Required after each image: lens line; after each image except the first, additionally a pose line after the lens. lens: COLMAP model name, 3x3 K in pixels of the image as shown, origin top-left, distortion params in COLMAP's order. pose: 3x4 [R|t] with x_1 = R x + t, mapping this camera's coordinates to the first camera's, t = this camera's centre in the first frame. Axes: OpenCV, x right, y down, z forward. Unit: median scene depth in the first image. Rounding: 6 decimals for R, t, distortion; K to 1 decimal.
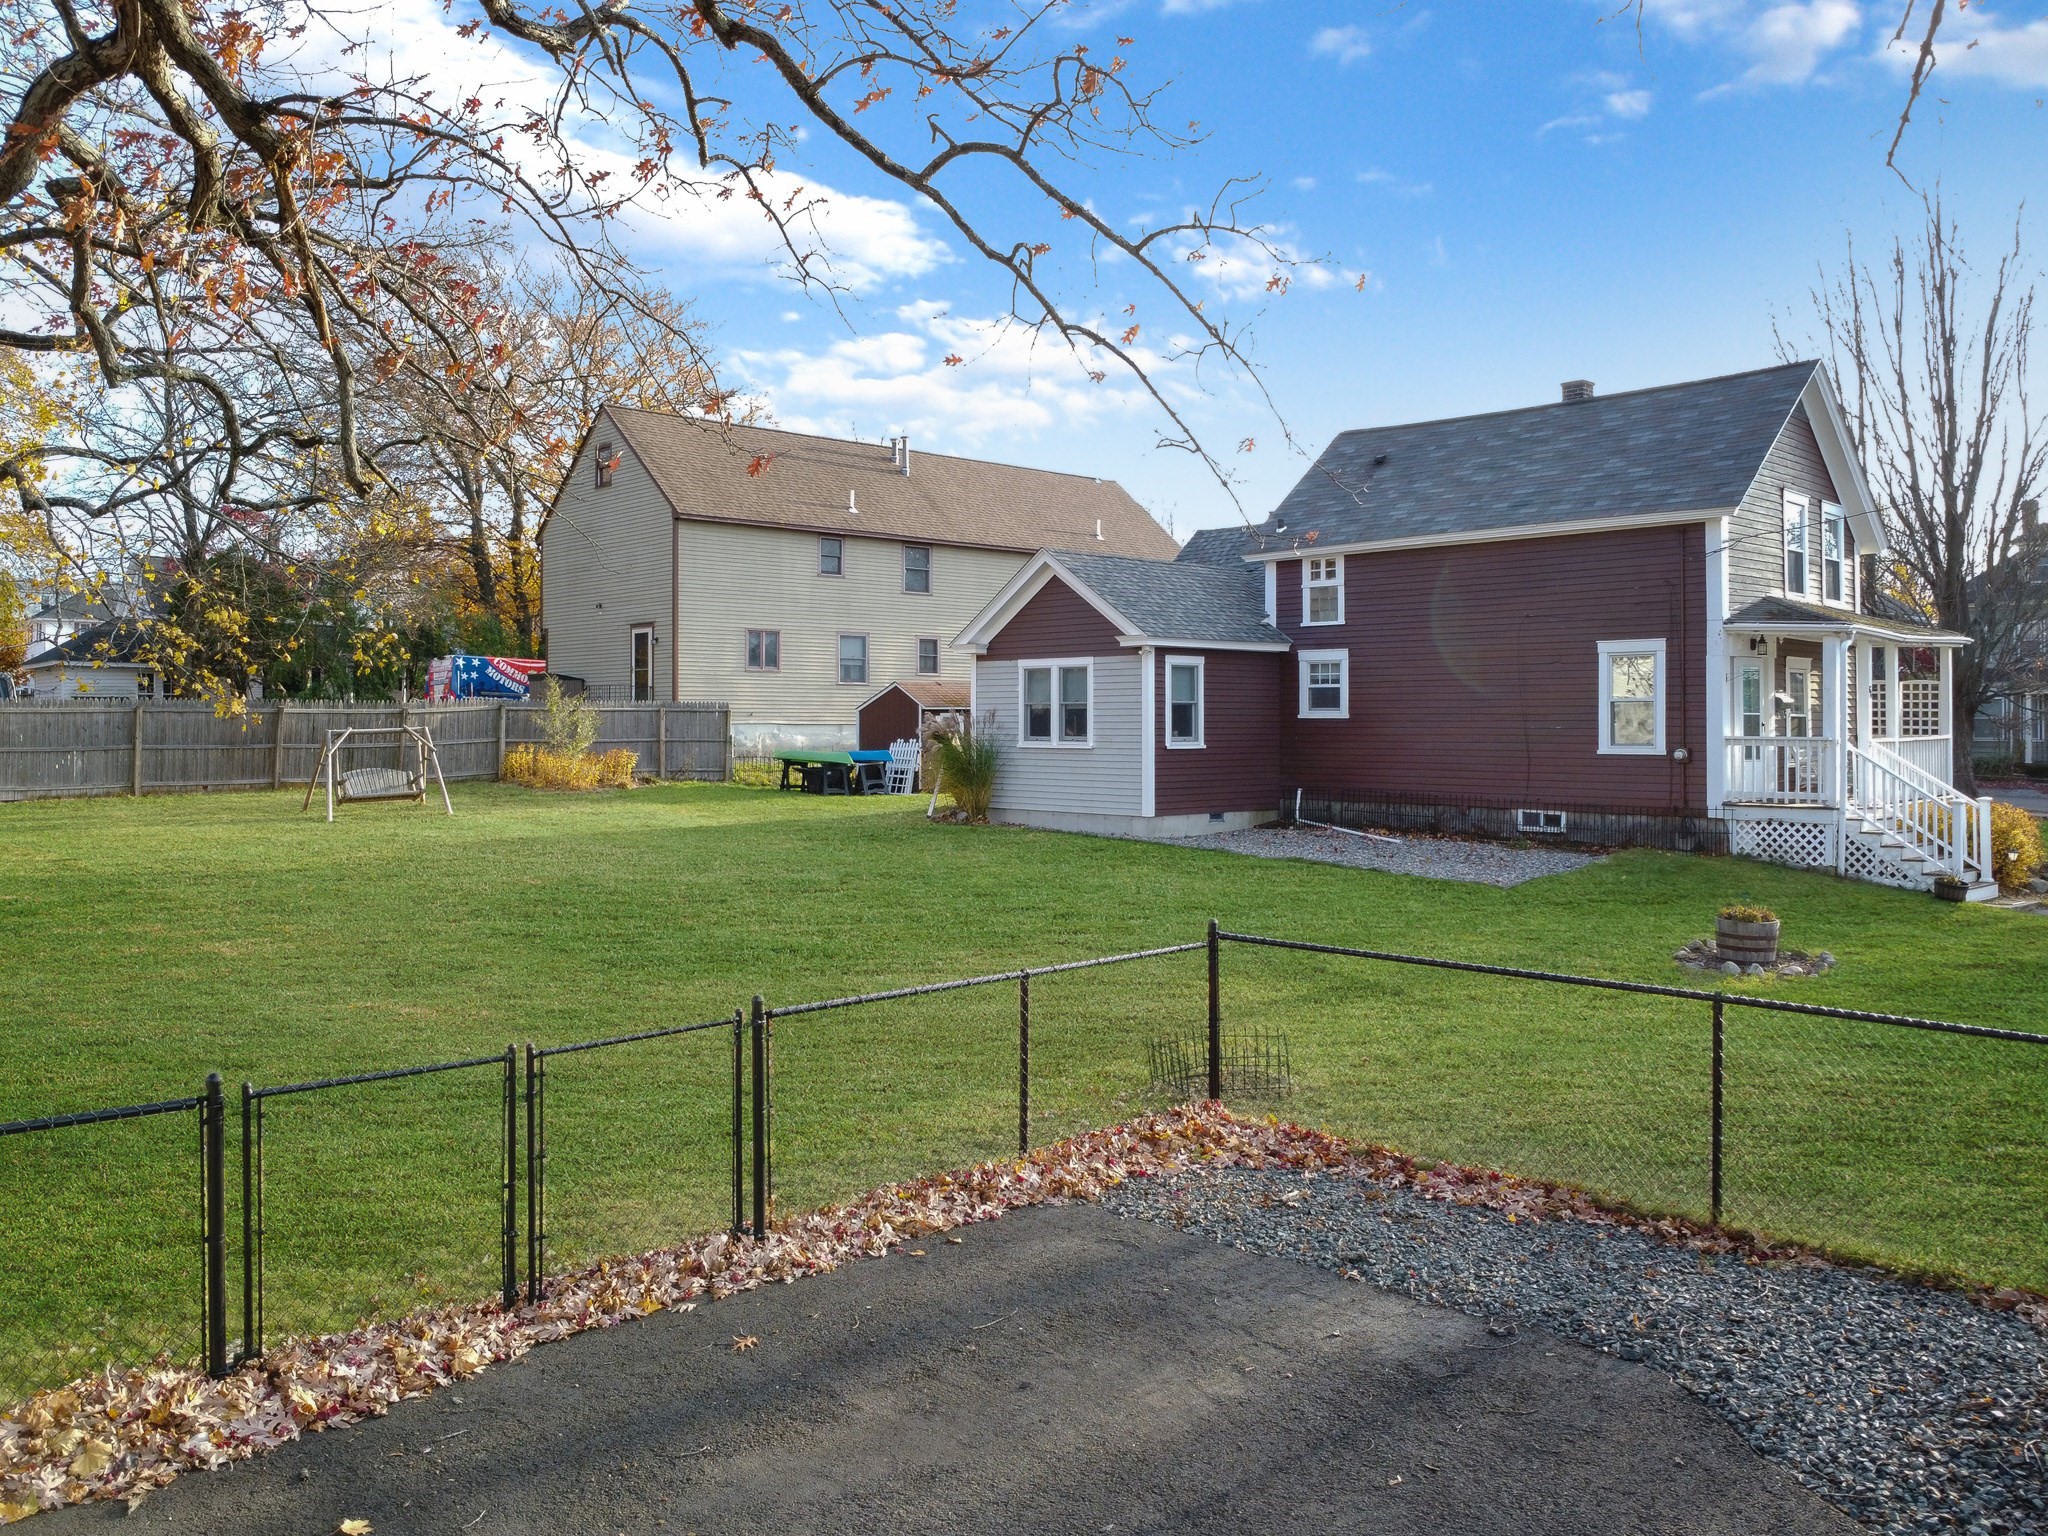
lens RADIAL K [[1523.1, 0, 1024.0], [0, 1523.1, 768.0], [0, 0, 1]] dist [-0.036678, -0.004758]
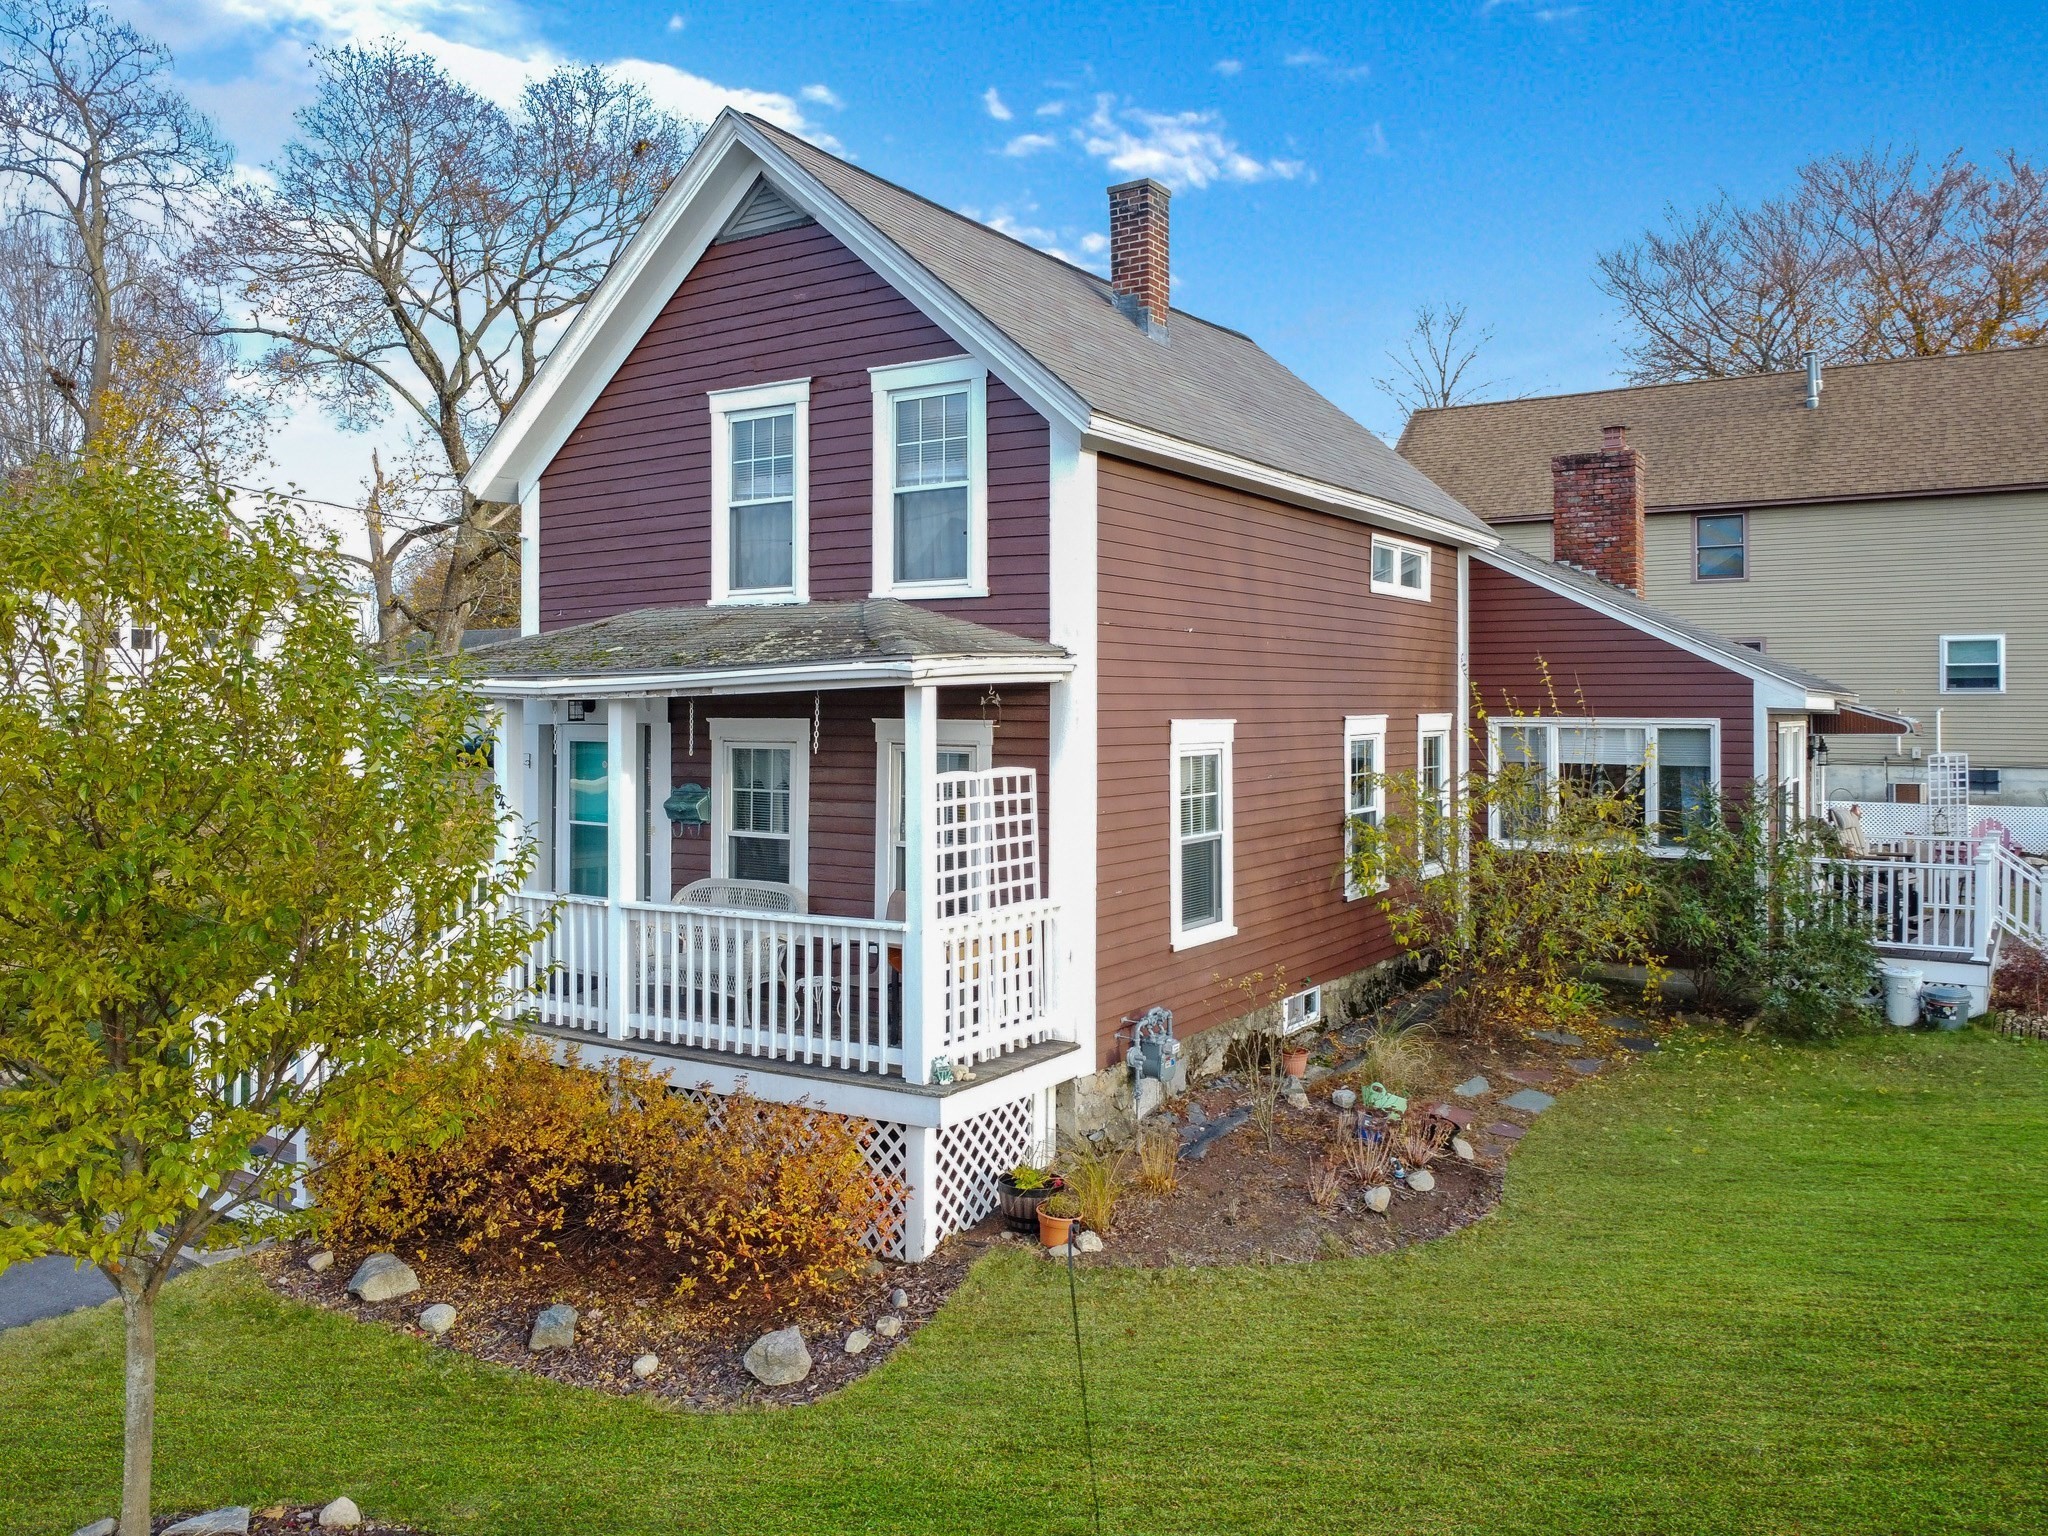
lens RADIAL K [[1527.8, 0, 1024.0], [0, 1527.8, 768.0], [0, 0, 1]] dist [-0.082910, -0.001640]
pose [[0.339858, 0.016382, -0.940334, 0.902711], [-0.039978, 0.999196, 0.002959, -0.055364], [0.939627, 0.036587, 0.340239, 0.805475]]
